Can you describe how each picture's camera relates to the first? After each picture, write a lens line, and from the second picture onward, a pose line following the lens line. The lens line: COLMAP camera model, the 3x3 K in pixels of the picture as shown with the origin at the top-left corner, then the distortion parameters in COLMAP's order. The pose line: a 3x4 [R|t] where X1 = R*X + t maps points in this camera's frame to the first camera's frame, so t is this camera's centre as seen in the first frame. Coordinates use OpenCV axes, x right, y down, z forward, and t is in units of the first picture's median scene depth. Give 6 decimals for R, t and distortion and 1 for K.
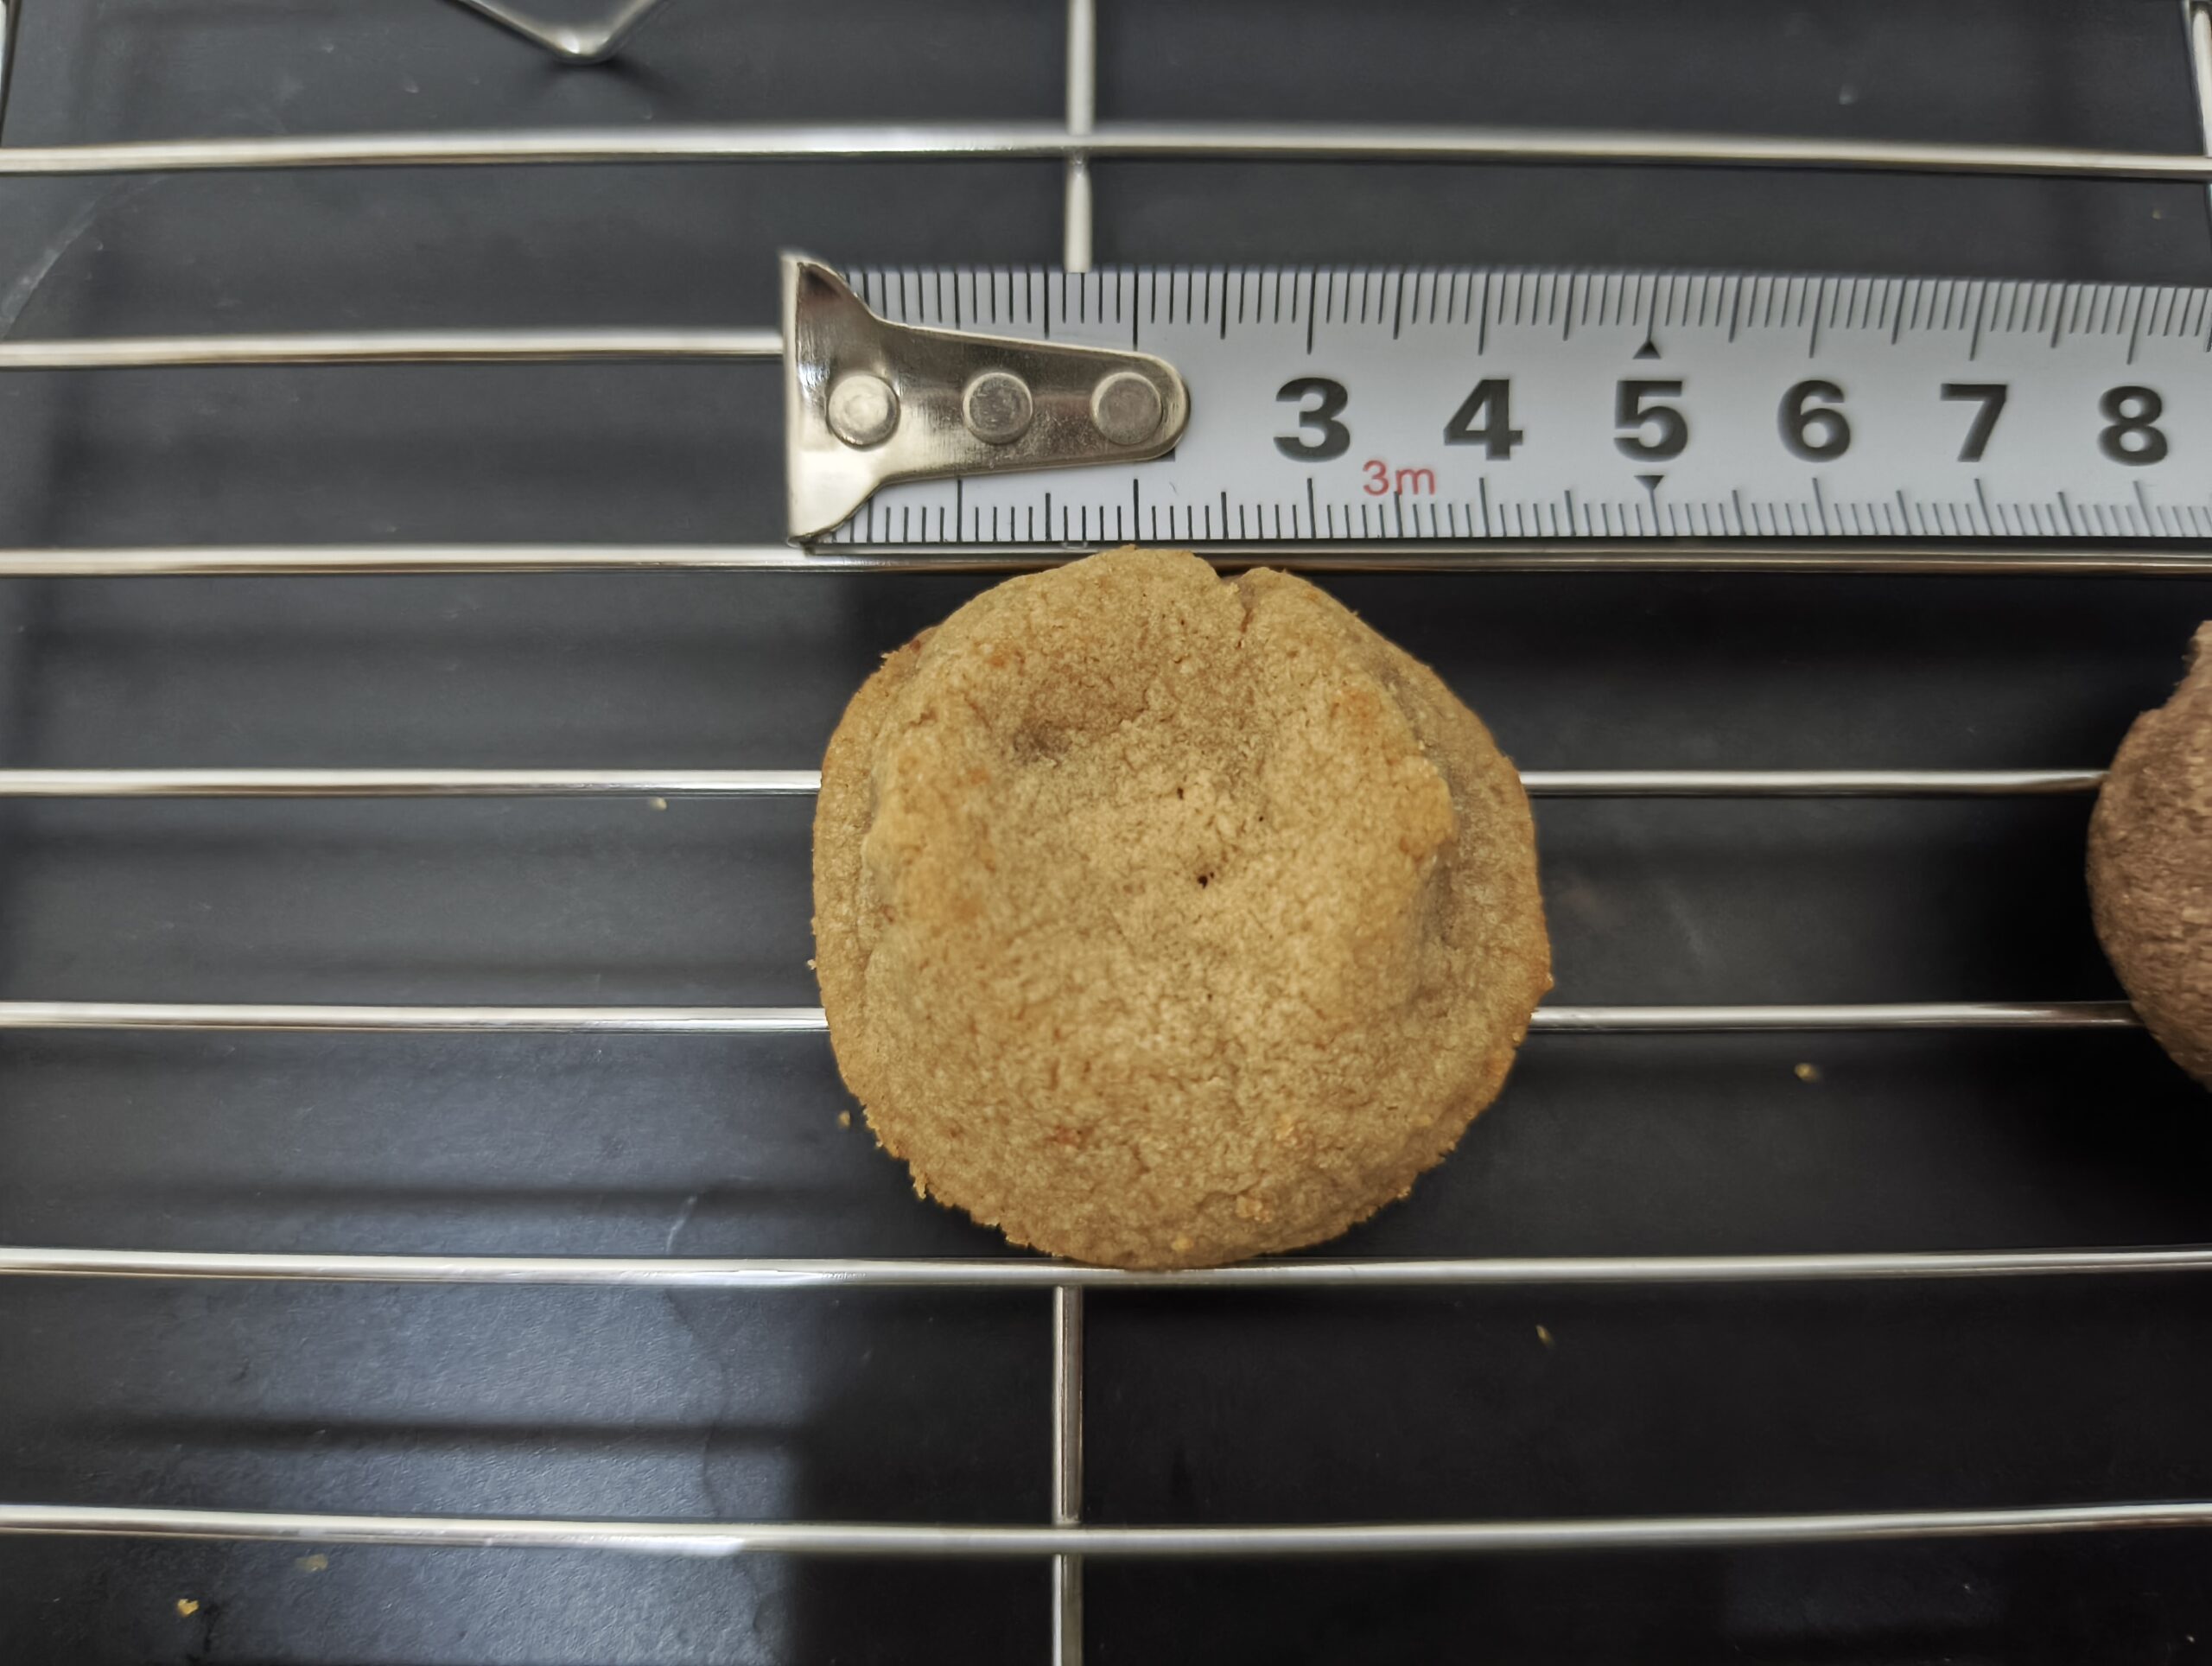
lens RADIAL K [[1706.0, 0, 1092.5], [0, 1706.0, 822.3], [0, 0, 1]] dist [0.006458, -0.001461]
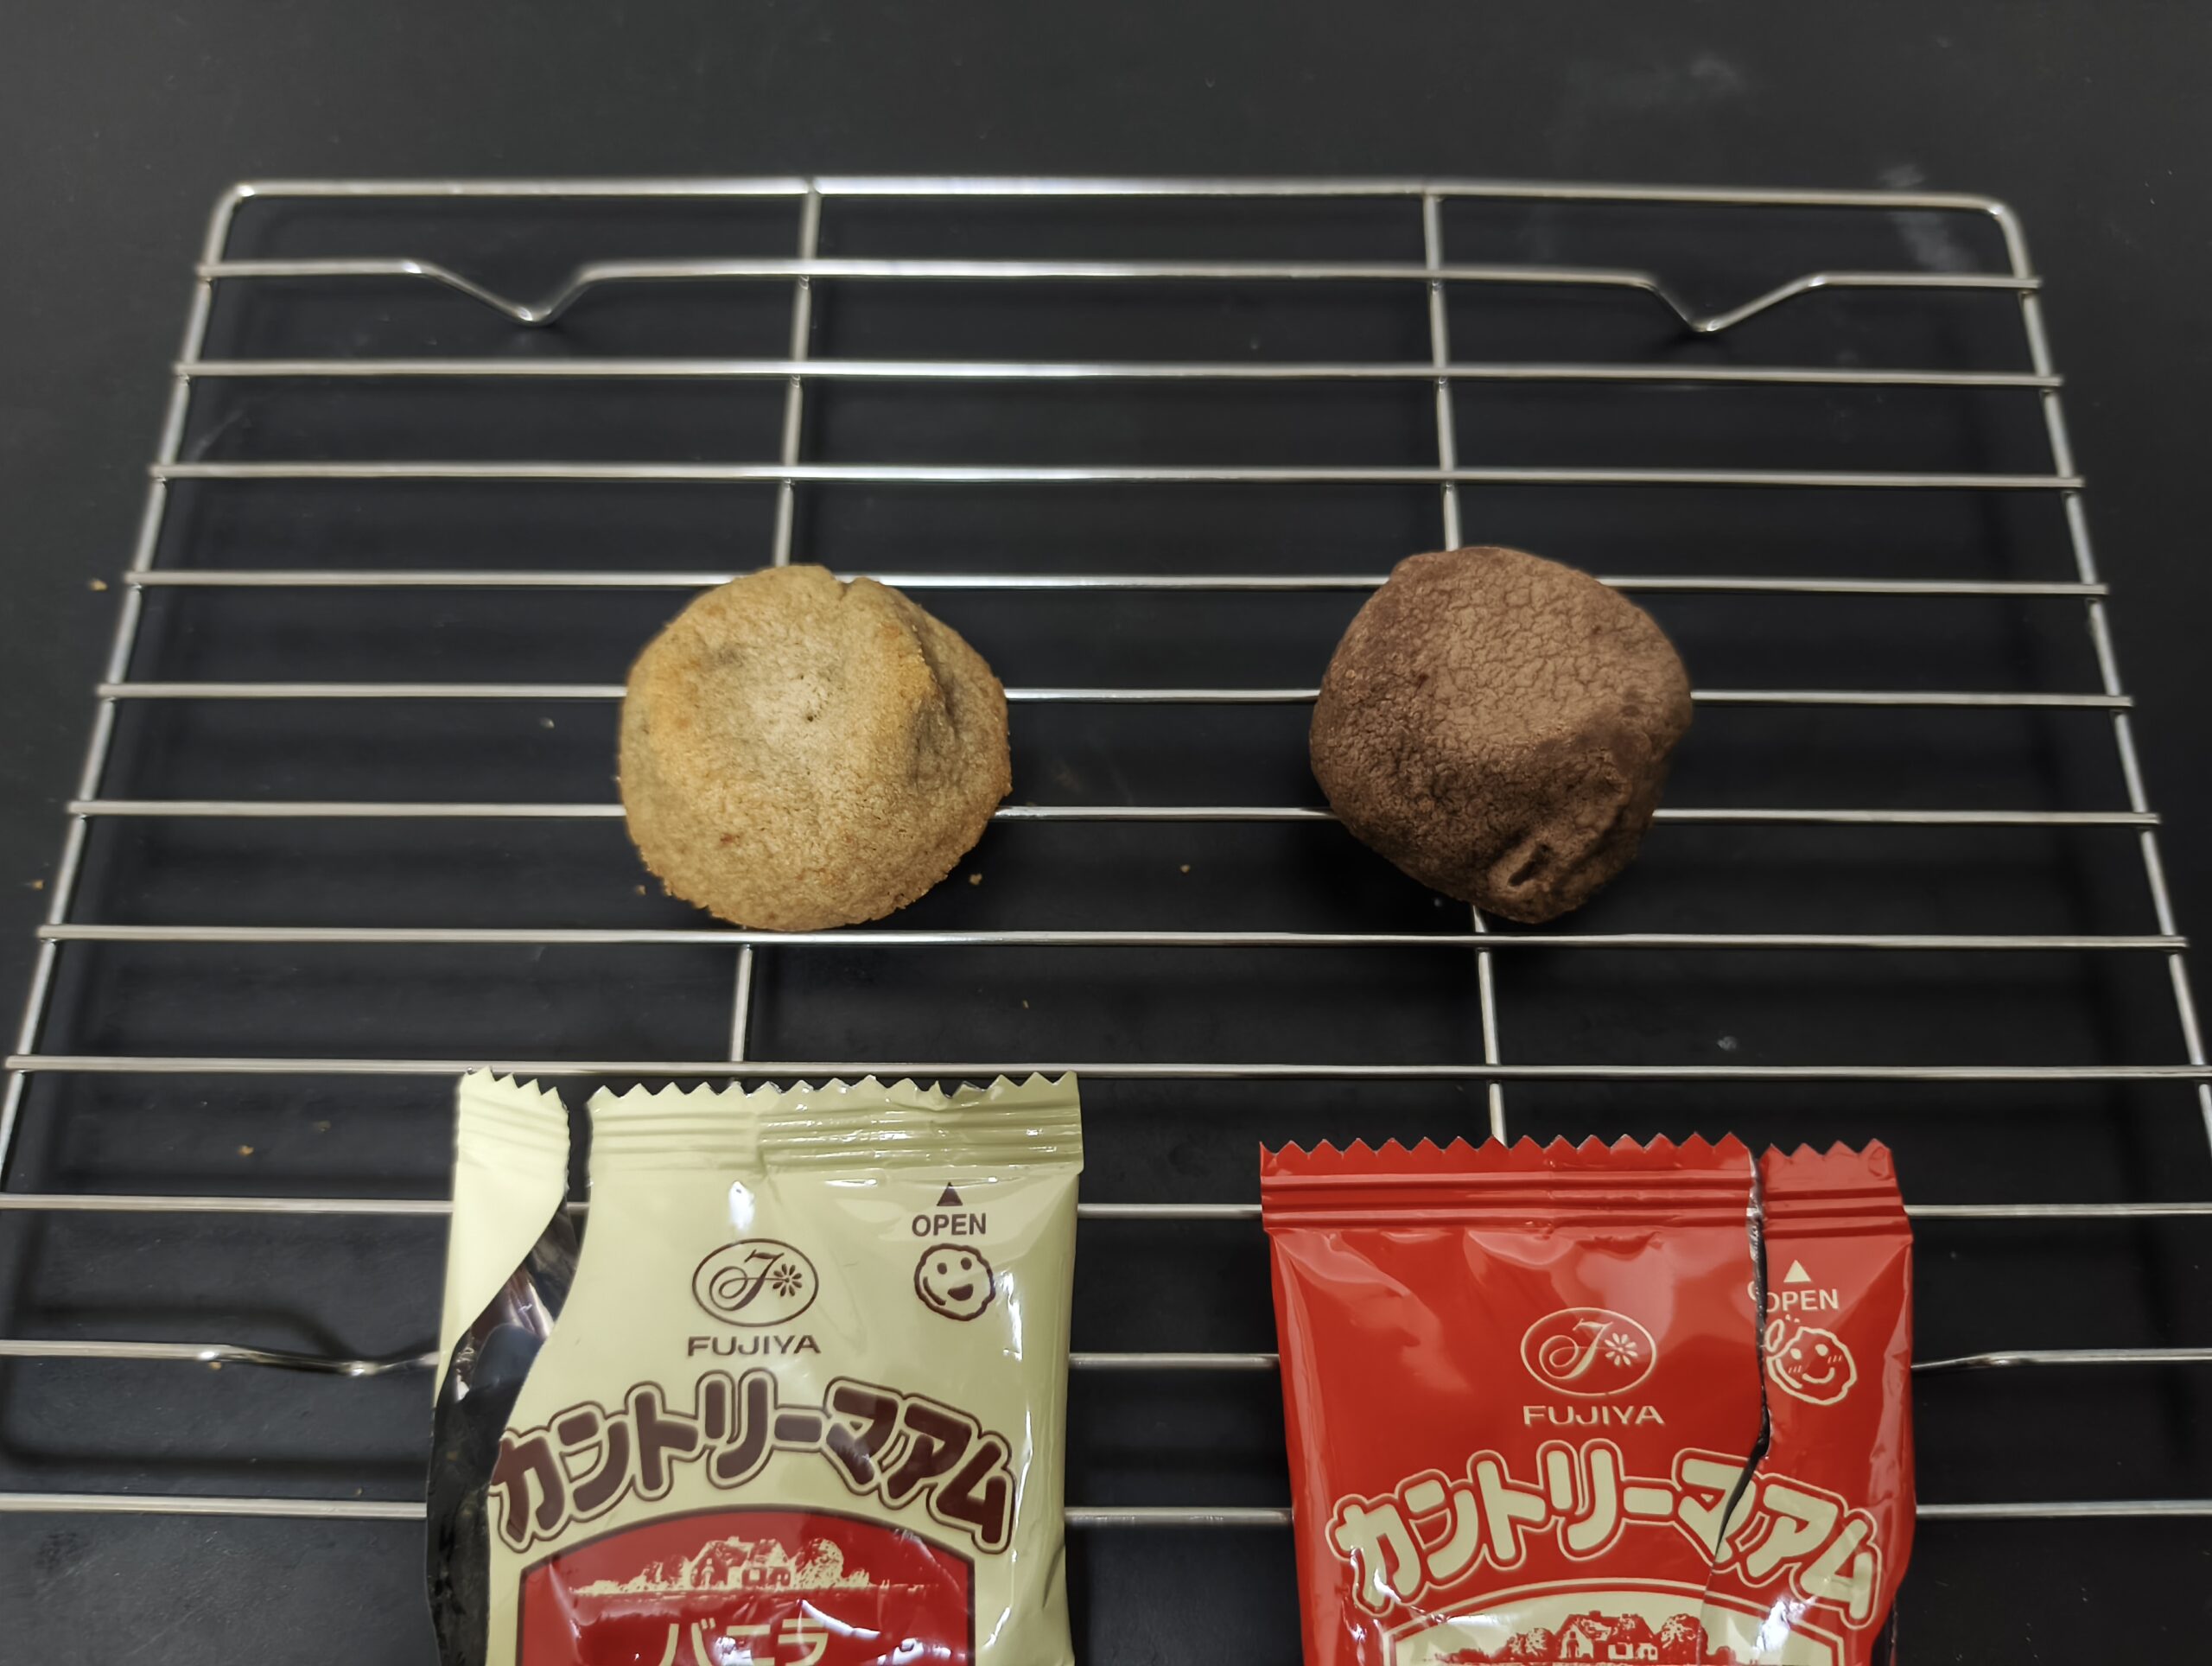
lens RADIAL K [[1706.0, 0, 1116.5], [0, 1706.0, 847.5], [0, 0, 1]] dist [0.006458, -0.001461]
pose [[0.999986, -0.000798, 0.005150, 0.411726], [0.001445, 0.991932, -0.126764, 0.434695], [-0.005007, 0.126770, 0.991920, -0.945653]]
